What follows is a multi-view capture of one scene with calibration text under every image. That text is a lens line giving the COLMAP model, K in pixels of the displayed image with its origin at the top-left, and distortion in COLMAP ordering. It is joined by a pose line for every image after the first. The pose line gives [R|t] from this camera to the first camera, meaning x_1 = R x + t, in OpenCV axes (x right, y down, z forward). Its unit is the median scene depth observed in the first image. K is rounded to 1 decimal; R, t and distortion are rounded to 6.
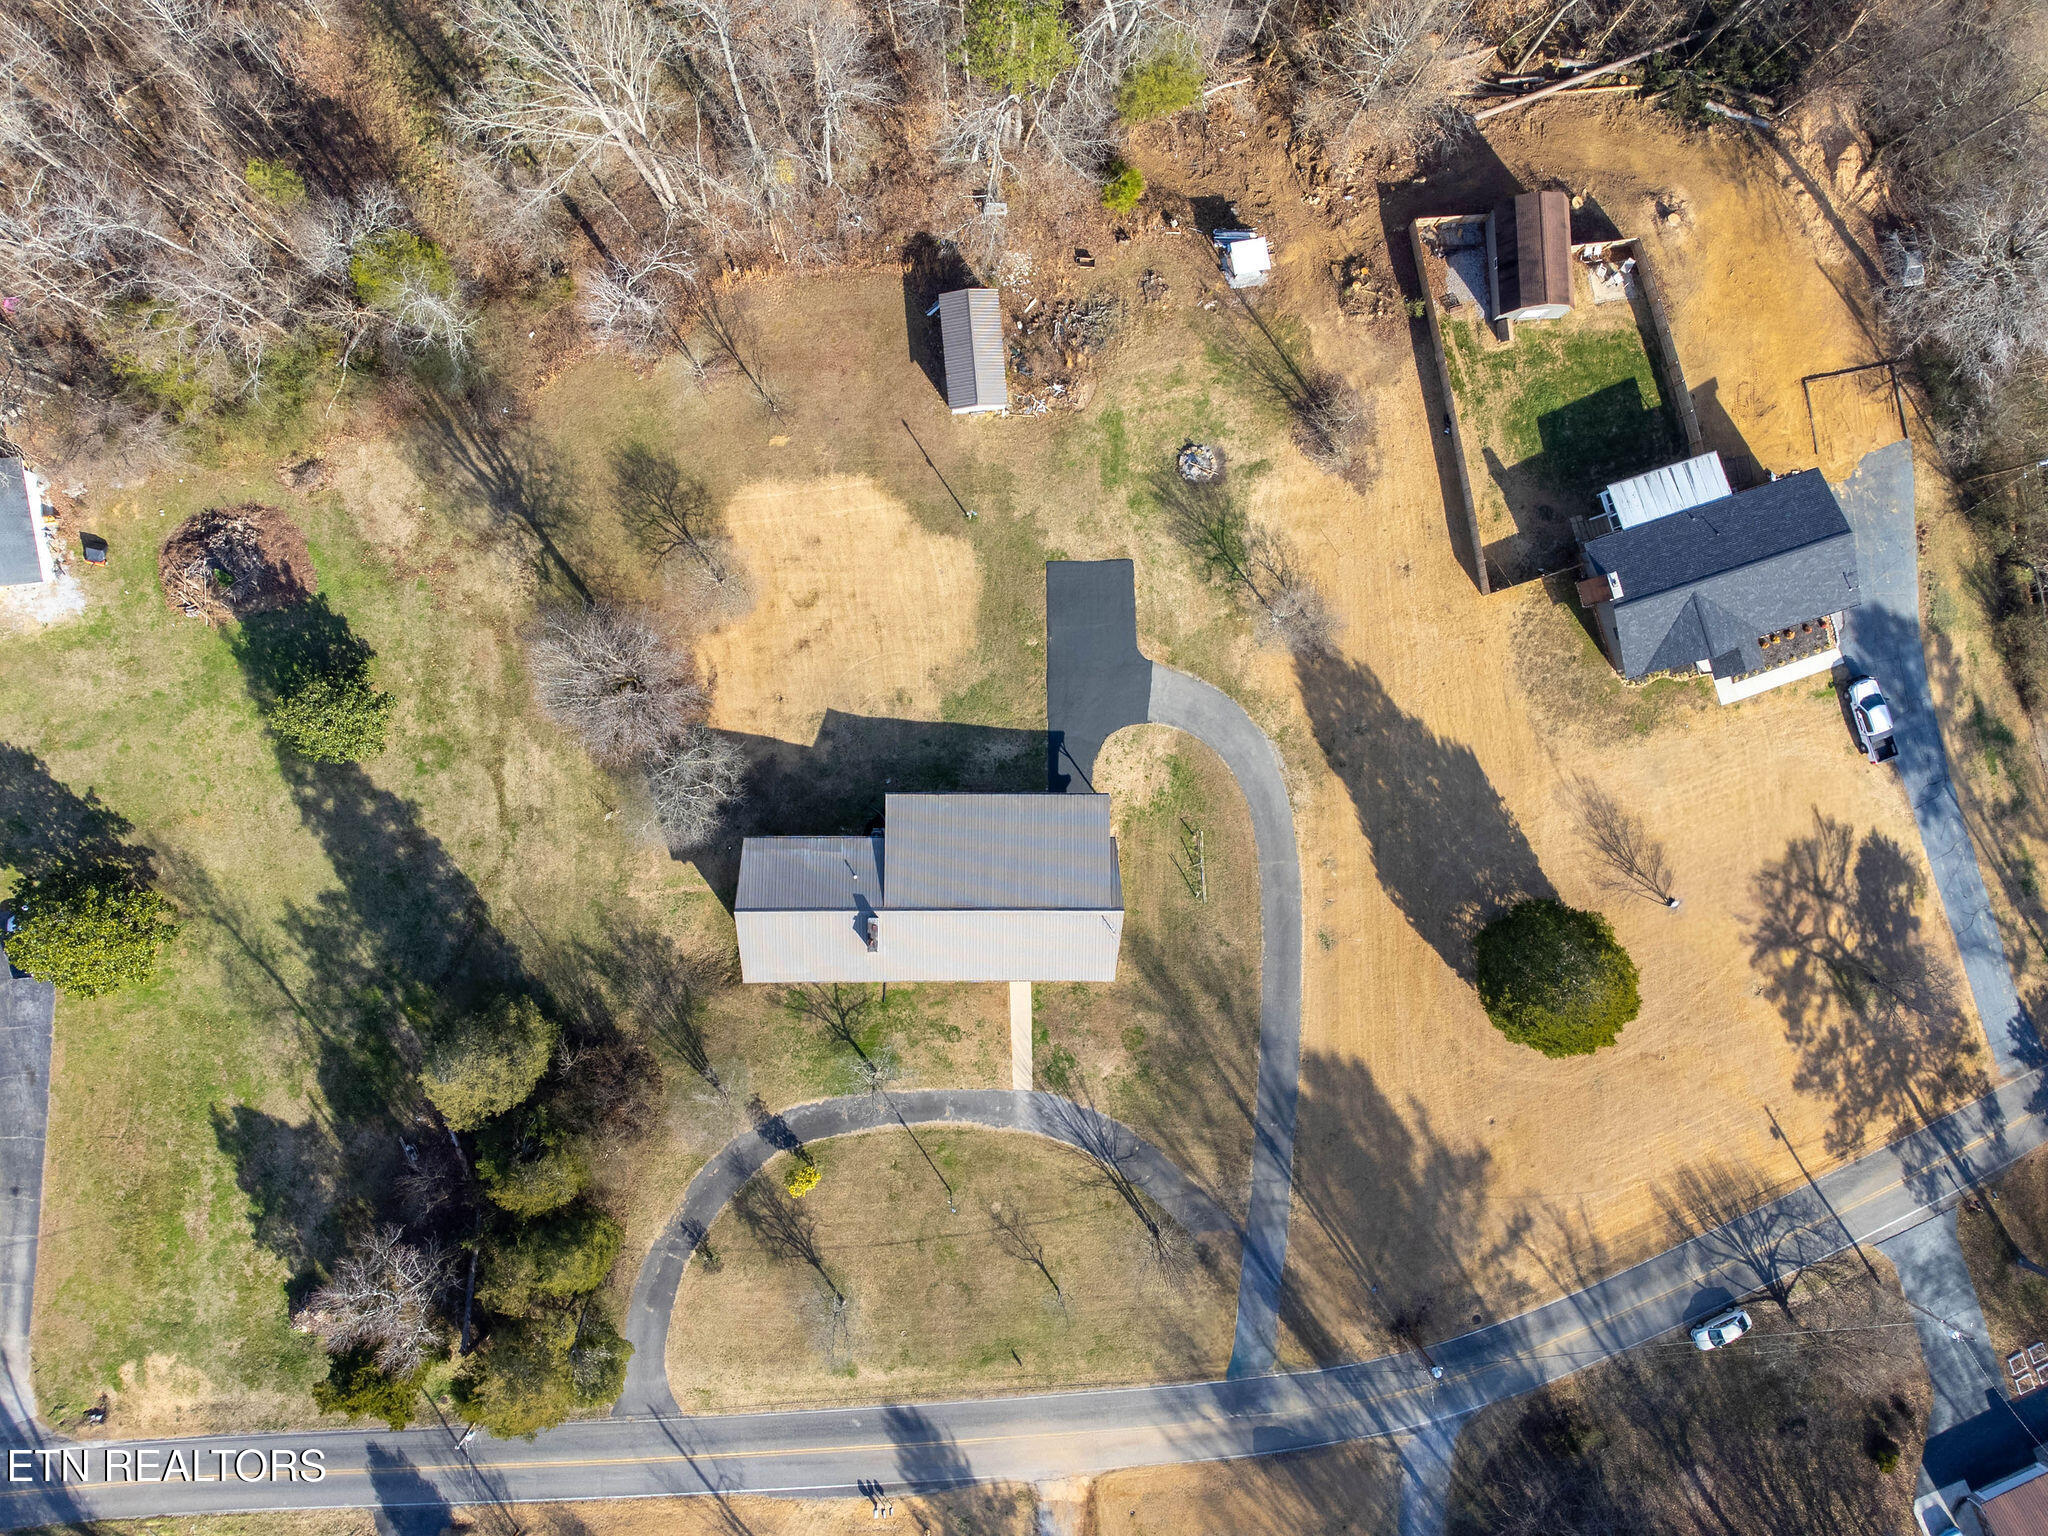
lens RADIAL K [[1566.7, 0, 1024.0], [0, 1566.7, 768.0], [0, 0, 1]] dist [0.005720, 0.004330]
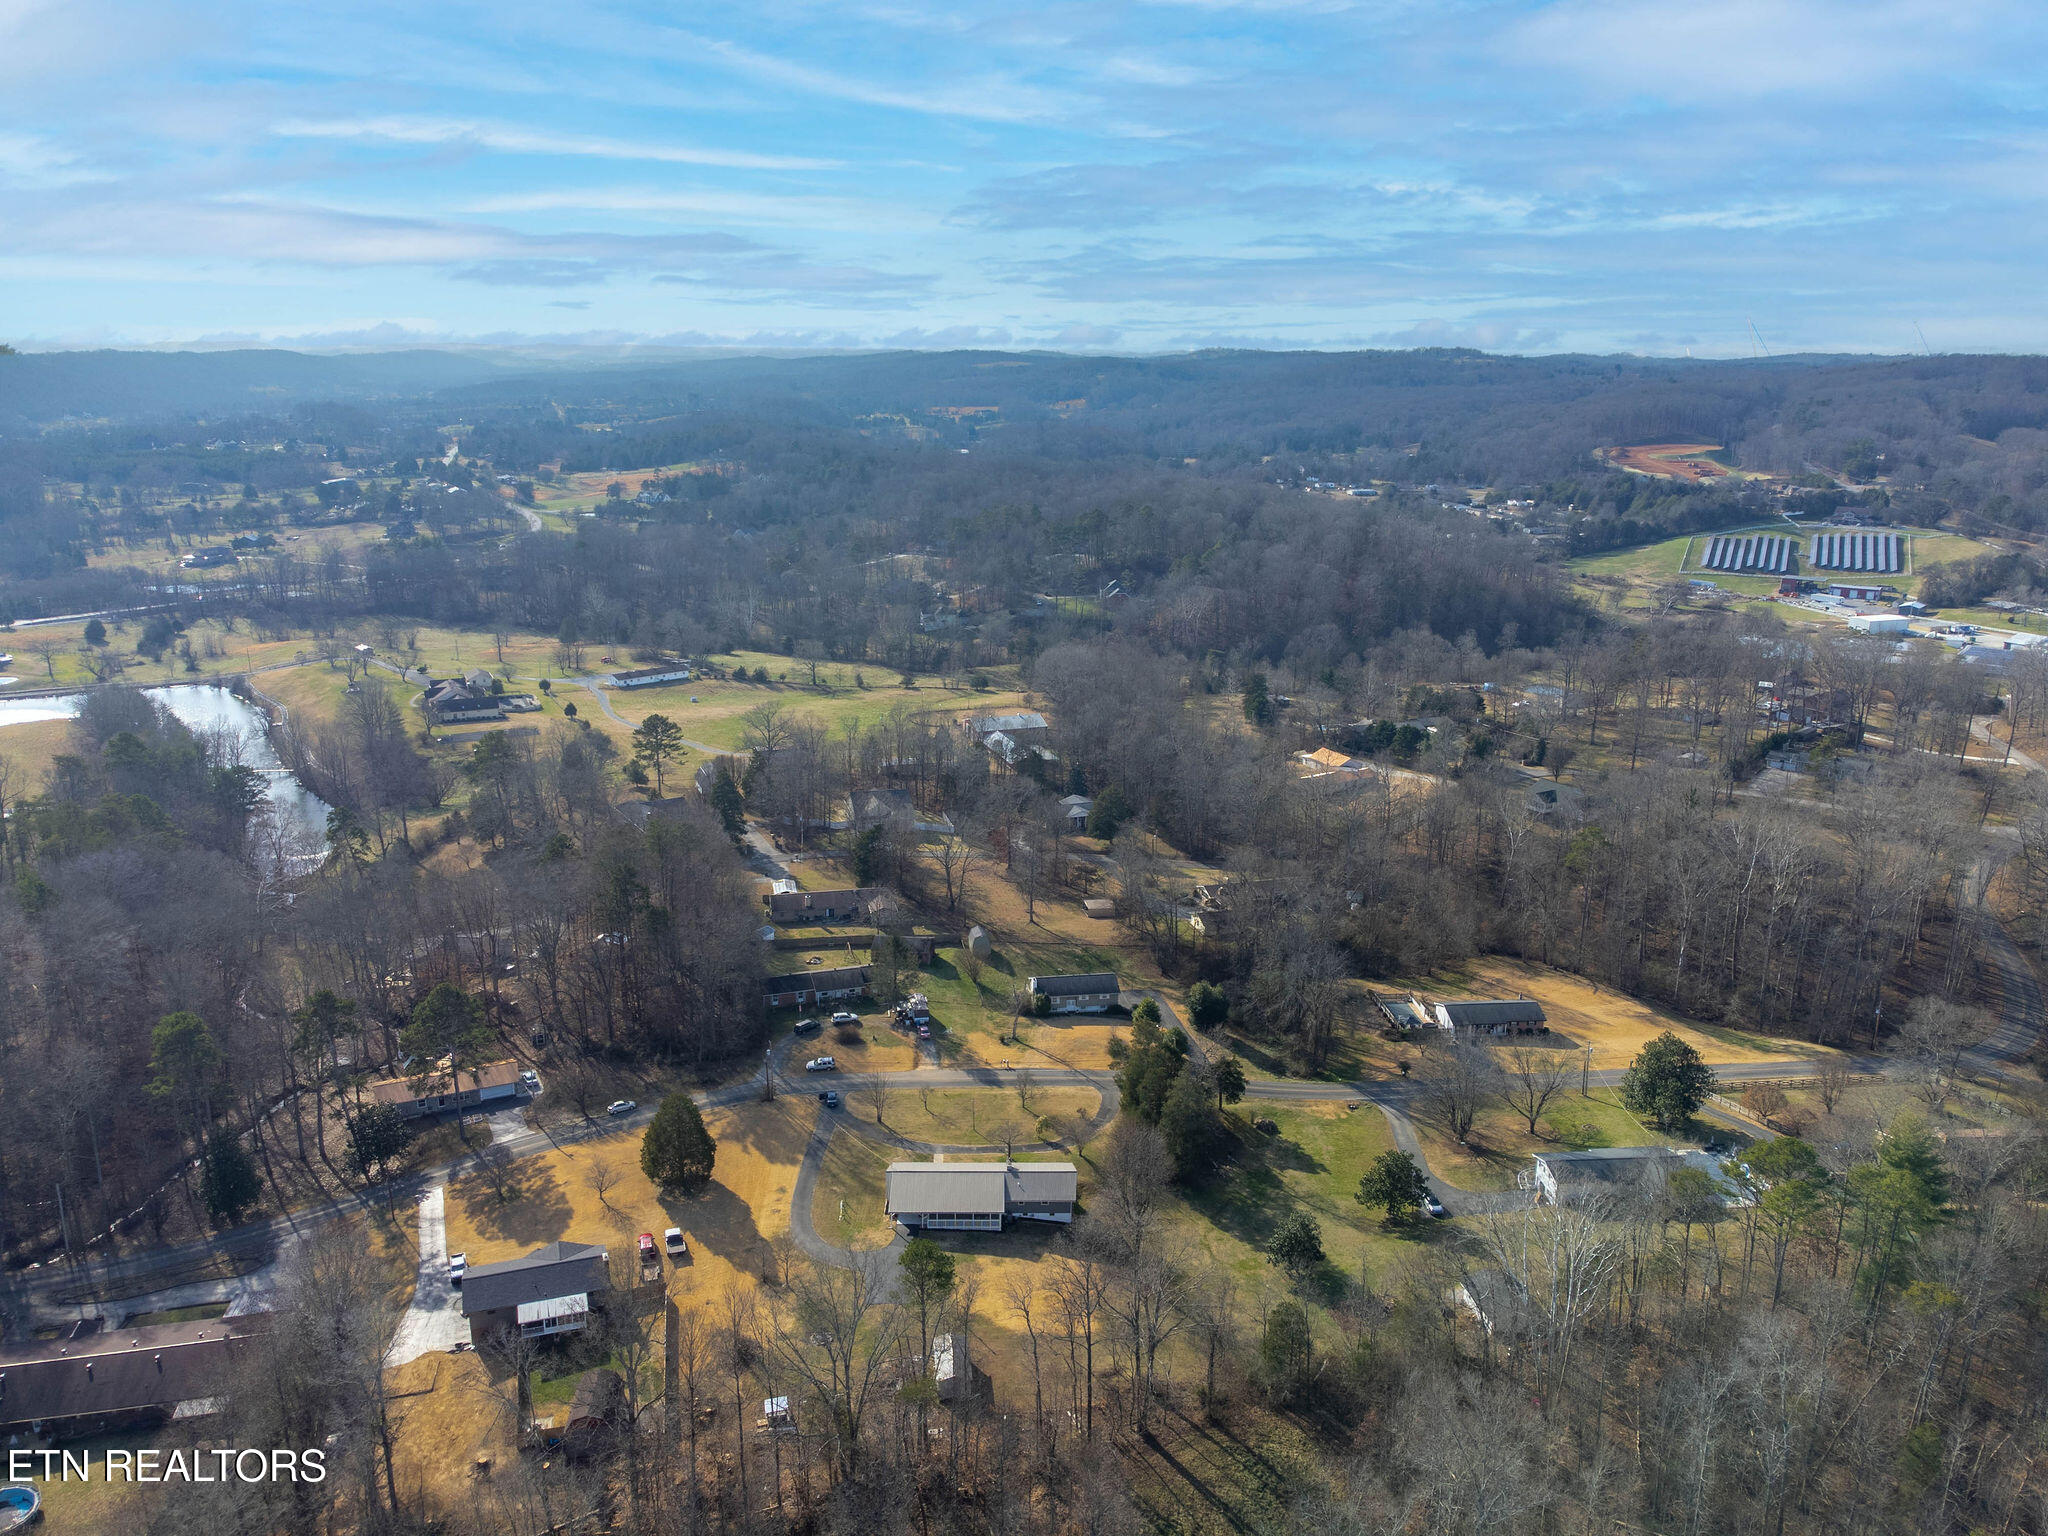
lens RADIAL K [[1566.7, 0, 1024.0], [0, 1566.7, 768.0], [0, 0, 1]] dist [0.005720, 0.004330]
pose [[-0.999254, -0.029008, -0.025500, -0.046663], [-0.016727, -0.270066, 0.962697, -1.658094], [-0.034813, 0.962405, 0.269379, -0.058317]]
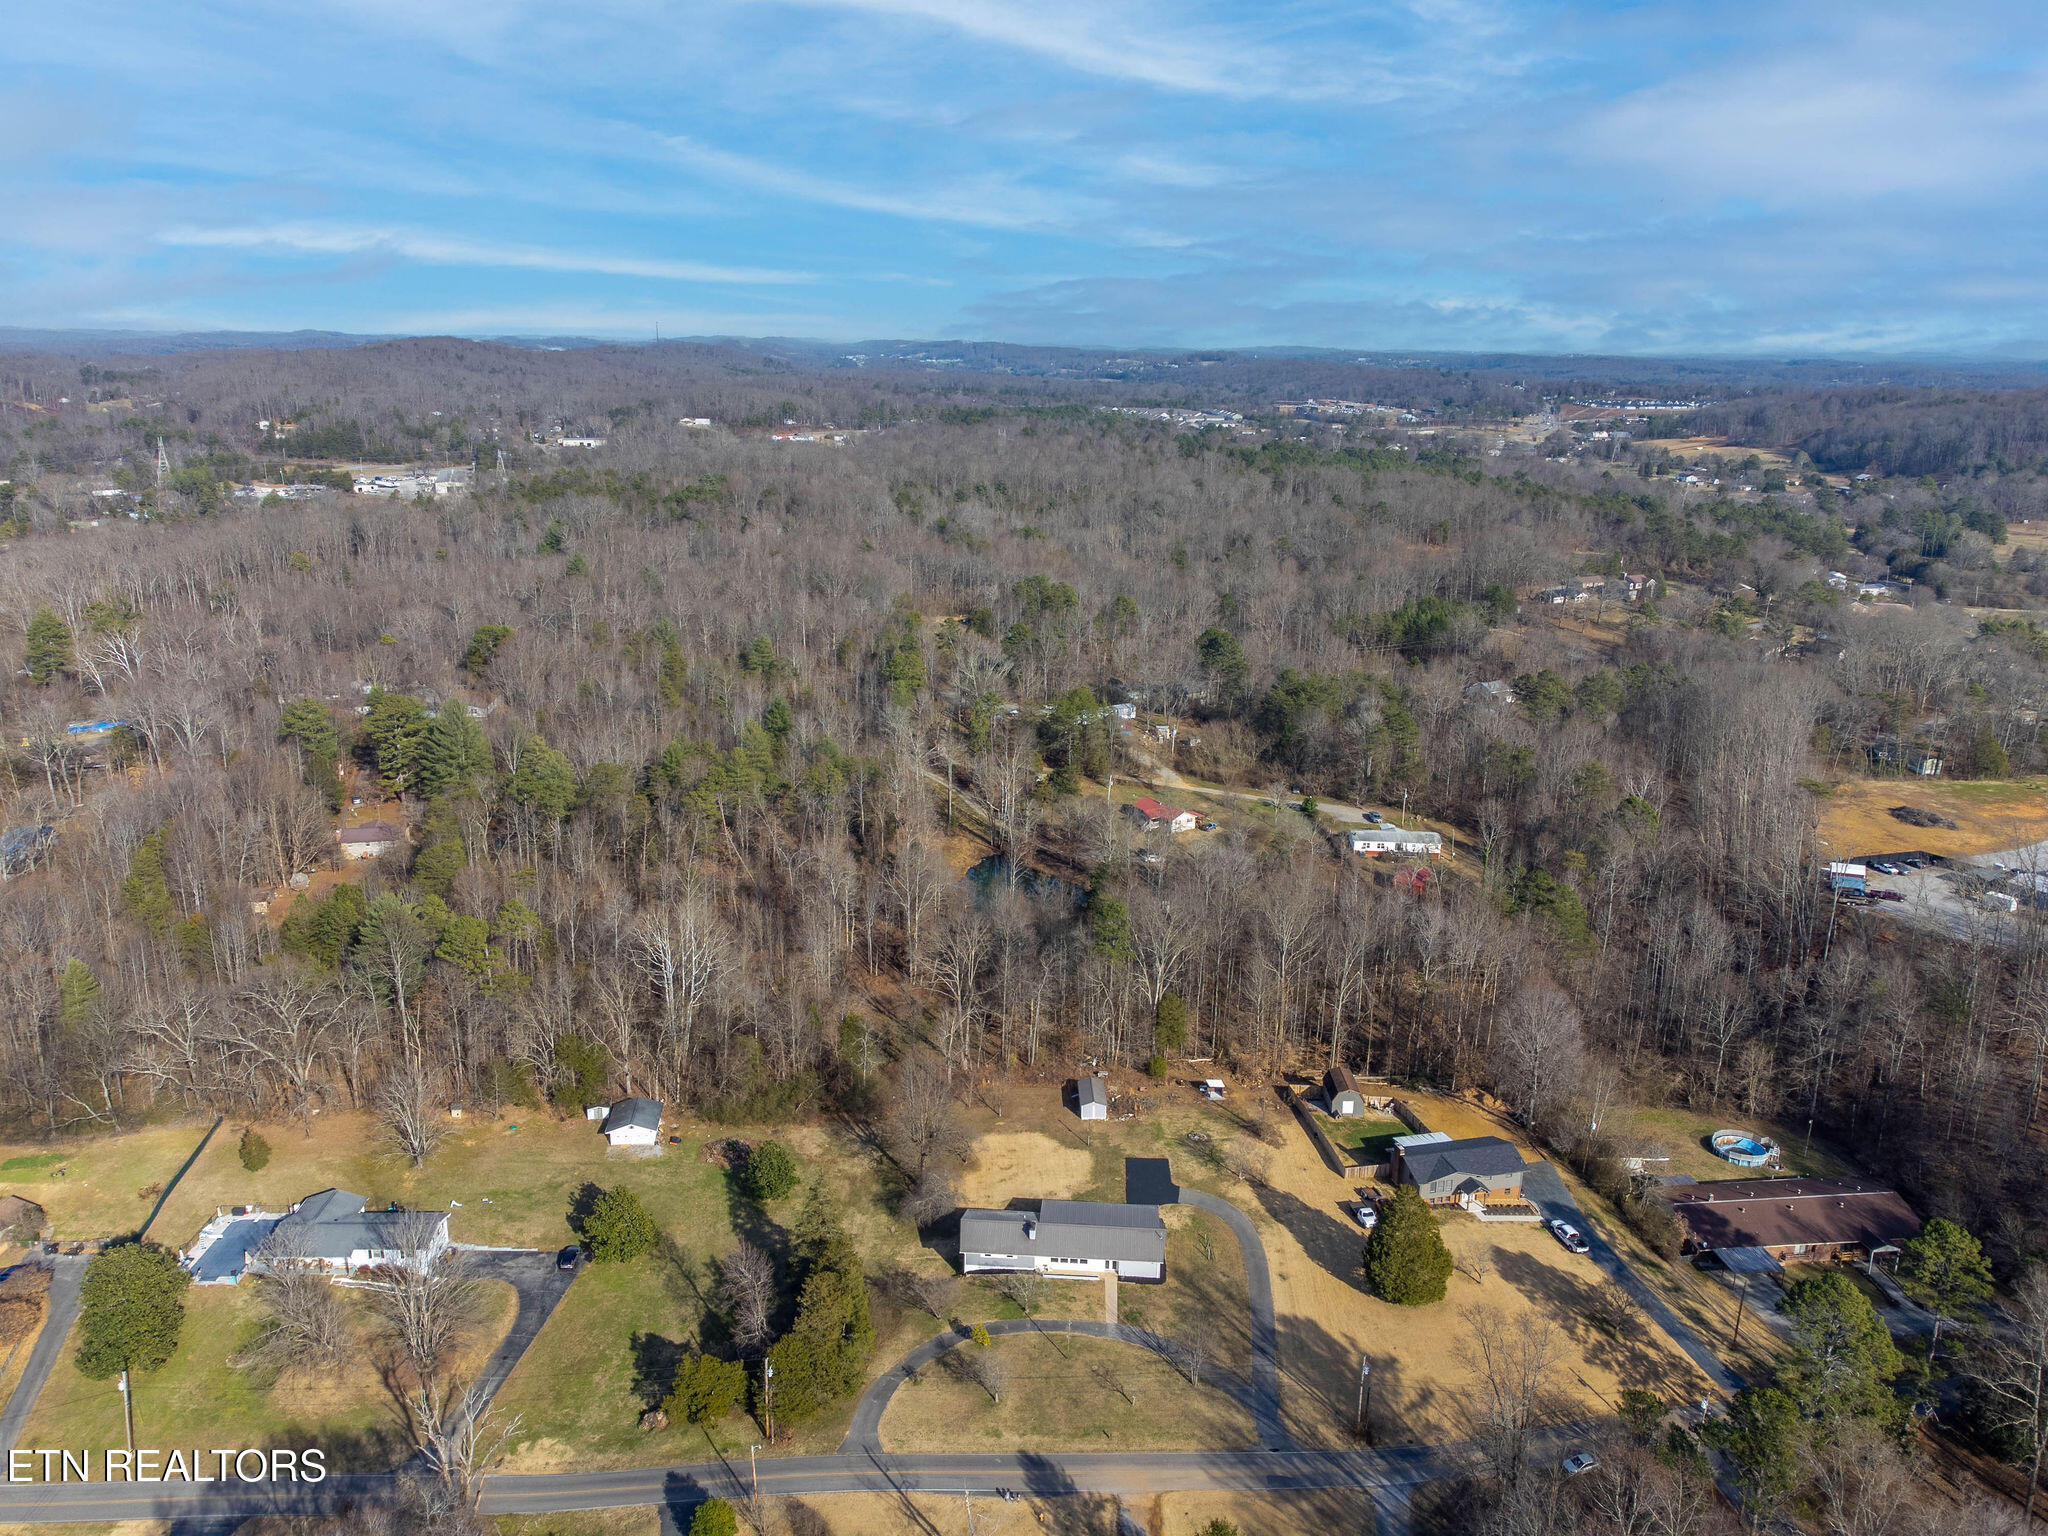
lens RADIAL K [[1488.0, 0, 1024.0], [0, 1488.0, 768.0], [0, 0, 1]] dist [0.002606, -0.151523]
pose [[0.997850, 0.002675, -0.065486, 0.007931], [-0.063922, 0.260383, -0.963387, 1.605274], [0.014475, 0.965502, 0.259994, -0.000561]]
